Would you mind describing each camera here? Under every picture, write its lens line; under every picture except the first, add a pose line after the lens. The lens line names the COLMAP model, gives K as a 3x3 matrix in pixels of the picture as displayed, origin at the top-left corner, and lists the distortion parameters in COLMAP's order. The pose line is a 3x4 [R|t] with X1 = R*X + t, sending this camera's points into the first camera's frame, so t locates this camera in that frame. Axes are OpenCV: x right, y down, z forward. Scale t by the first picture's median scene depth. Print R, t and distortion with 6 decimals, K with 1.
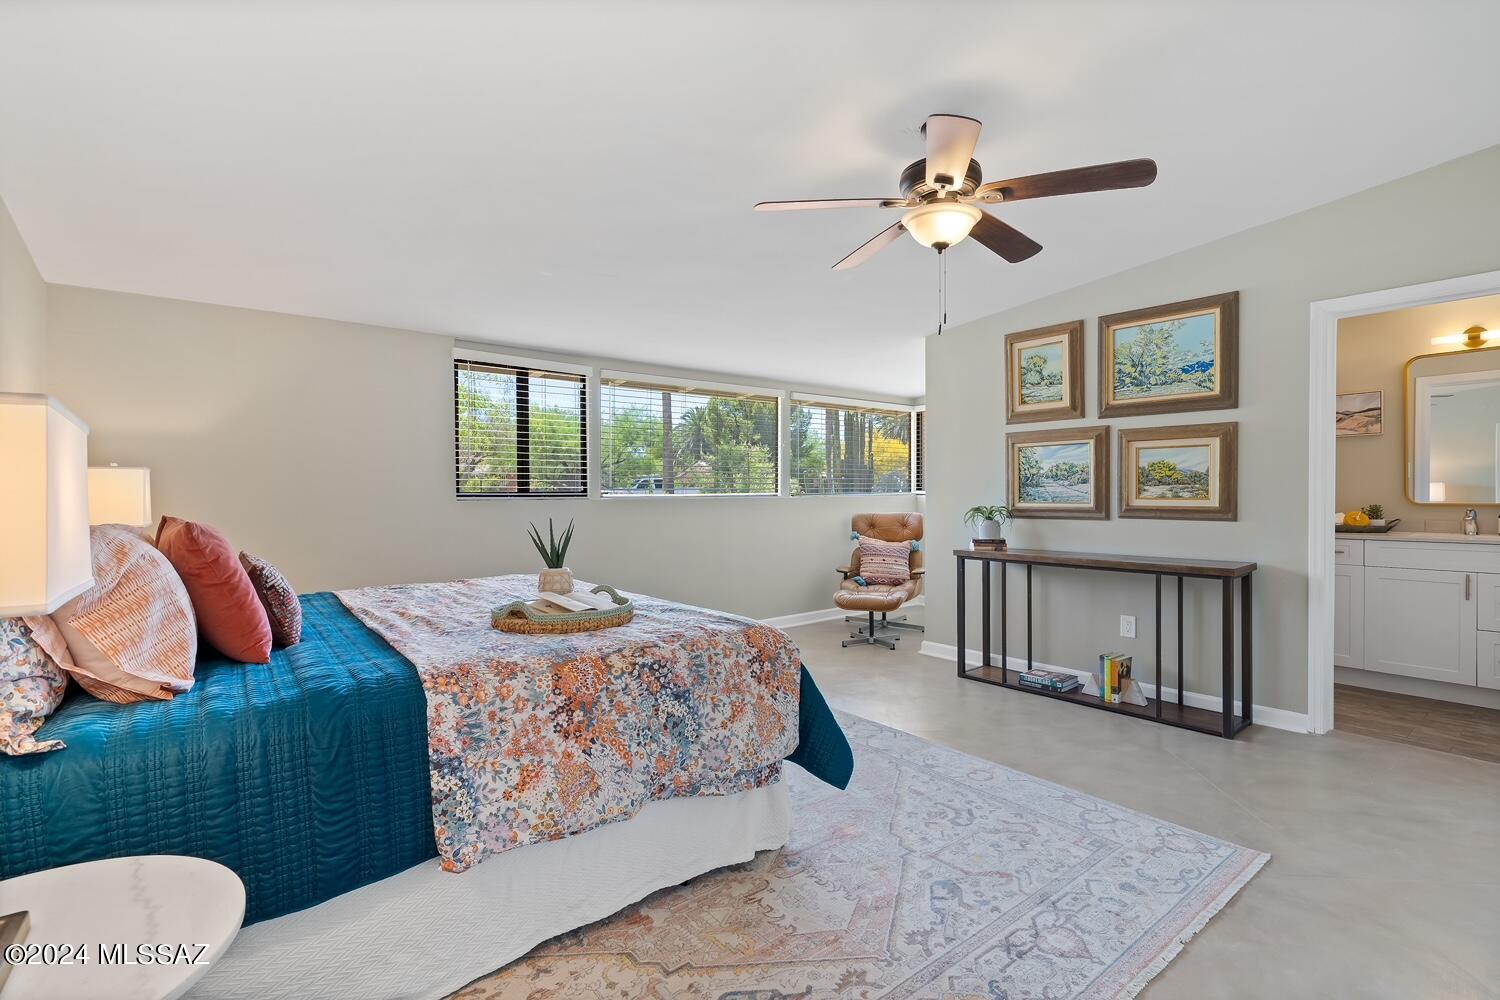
lens RADIAL K [[695.8, 0, 777.4], [0, 695.8, 496.1], [0, 0, 1]] dist [-0.001709, 0.001076]
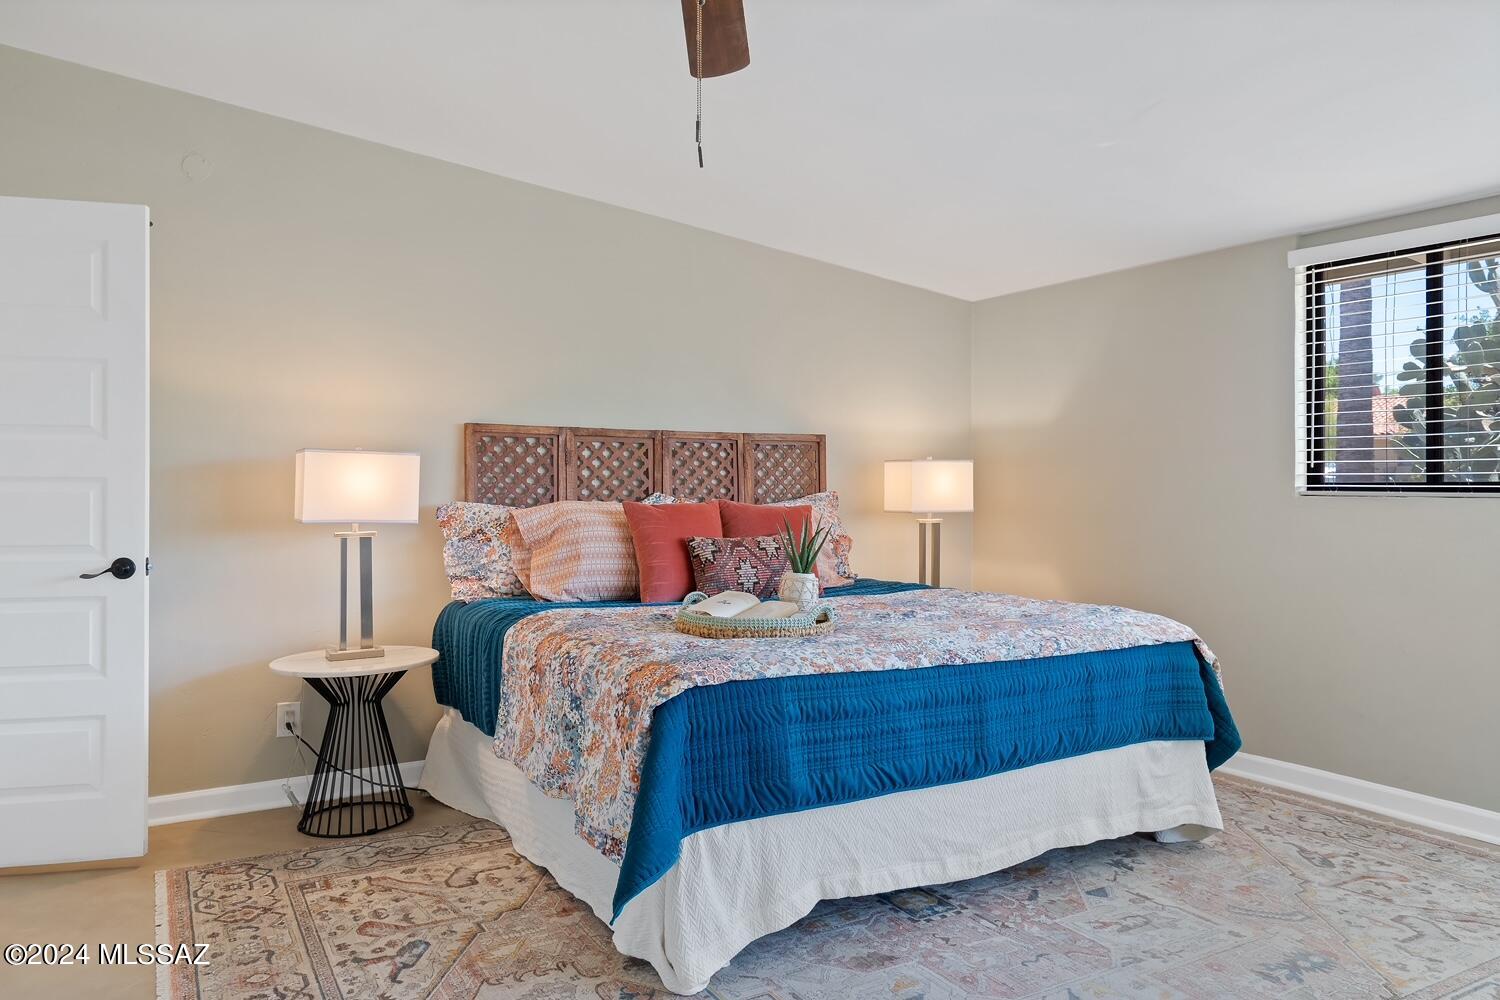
lens RADIAL K [[1085.1, 0, 752.1], [0, 1085.1, 494.3], [0, 0, 1]] dist [0.004788, -0.002053]
pose [[-0.180326, 0.009275, -0.983563, 0.582452], [-0.007504, 0.999913, 0.010805, -0.002289], [0.983578, 0.009329, -0.180241, 0.701358]]
